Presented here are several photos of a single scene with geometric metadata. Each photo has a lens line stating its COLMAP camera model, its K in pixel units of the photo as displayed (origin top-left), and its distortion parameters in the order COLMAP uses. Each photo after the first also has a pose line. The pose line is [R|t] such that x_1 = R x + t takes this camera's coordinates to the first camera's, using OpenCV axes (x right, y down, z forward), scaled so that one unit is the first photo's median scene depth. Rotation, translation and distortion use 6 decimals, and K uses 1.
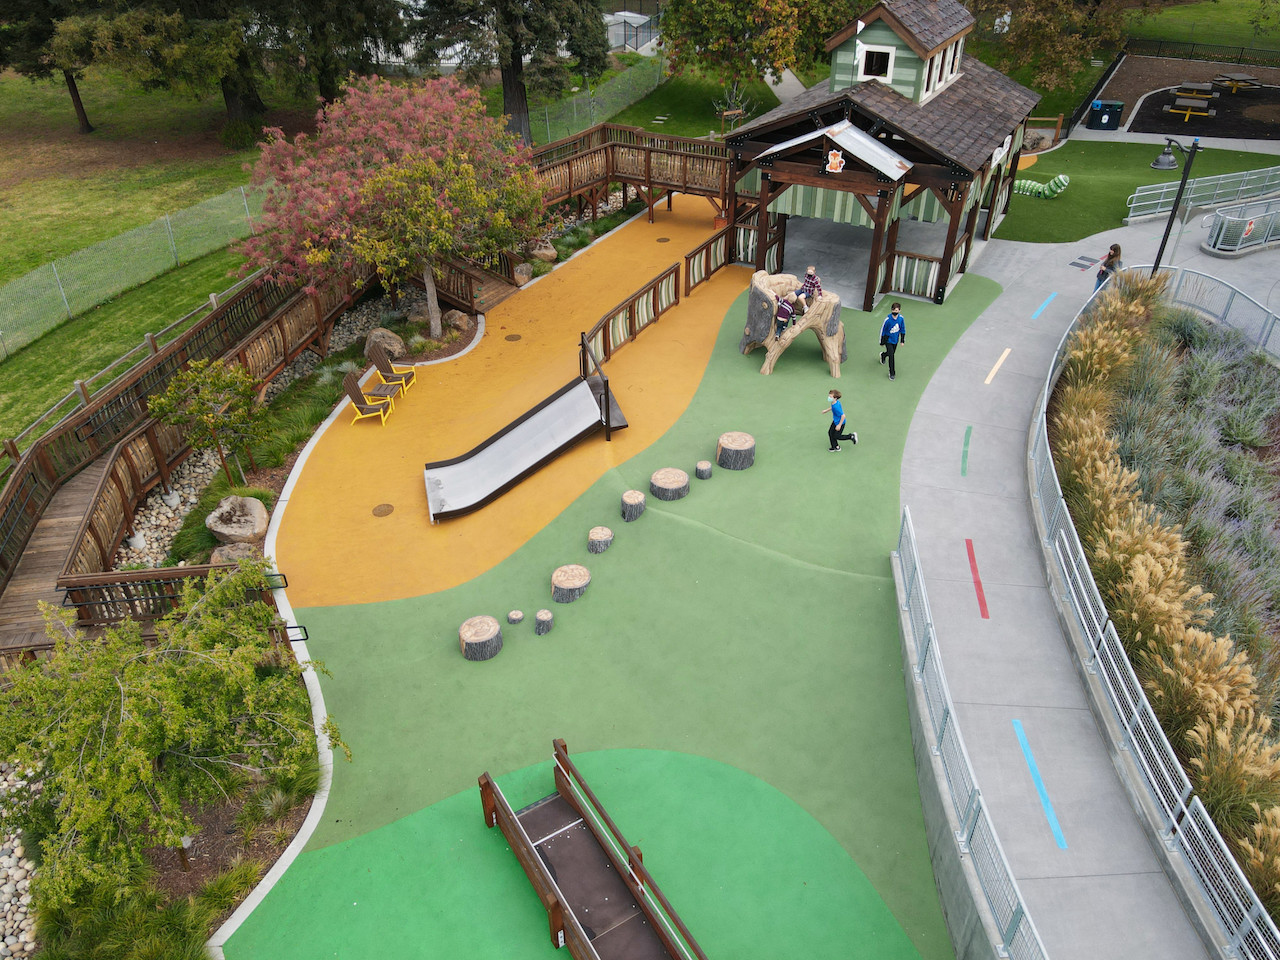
lens RADIAL K [[928.2, 0, 635.7], [0, 928.2, 475.3], [0, 0, 1]] dist [0.010061, 0.006624]
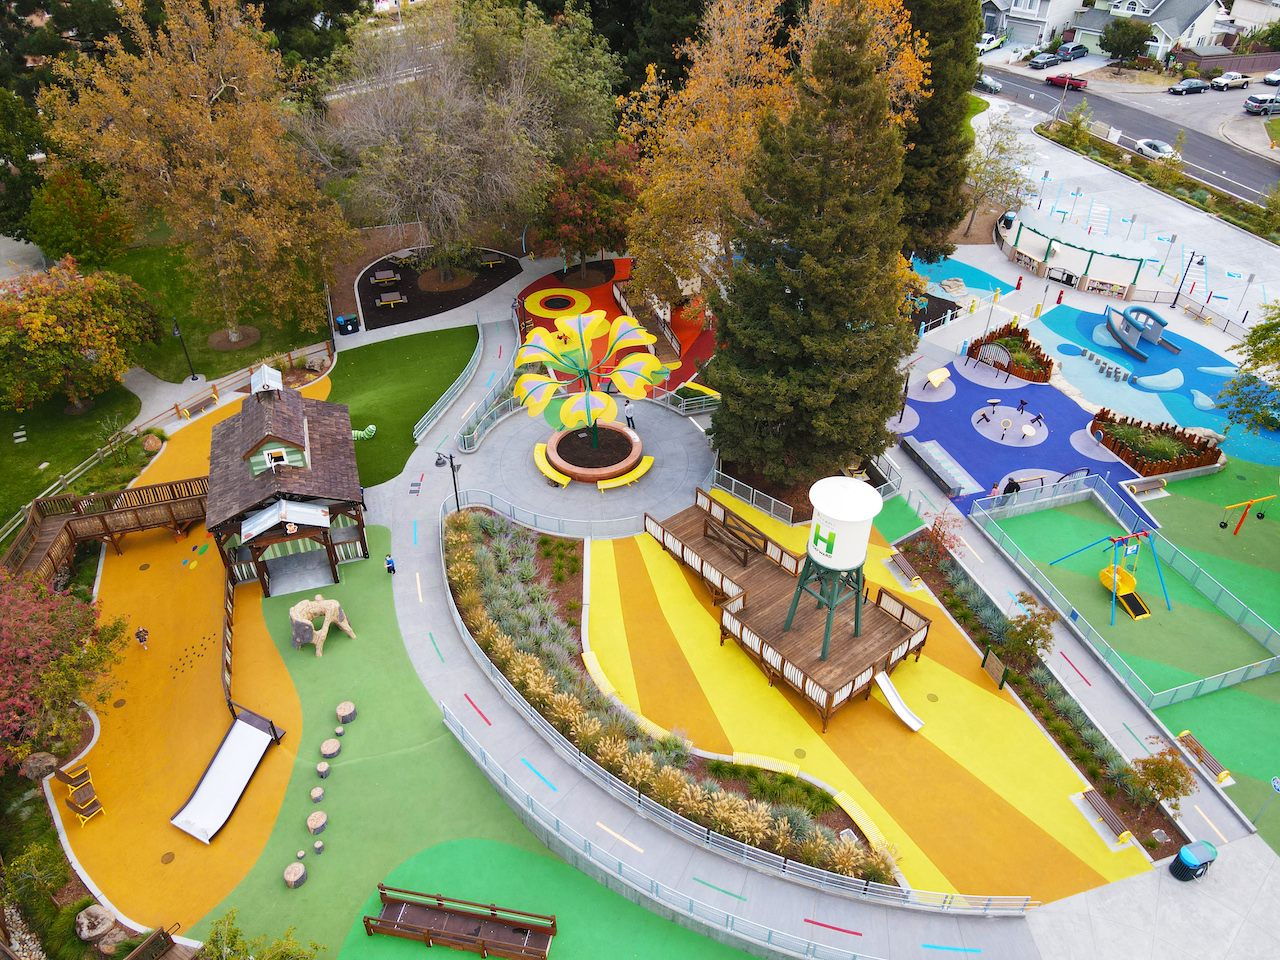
lens RADIAL K [[928.2, 0, 646.2], [0, 928.2, 473.6], [0, 0, 1]] dist [0.010061, 0.006624]
pose [[0.665967, -0.423787, 0.613916, -0.459049], [0.396381, 0.898202, 0.190041, -0.594354], [-0.631957, 0.116784, 0.766154, -0.975032]]
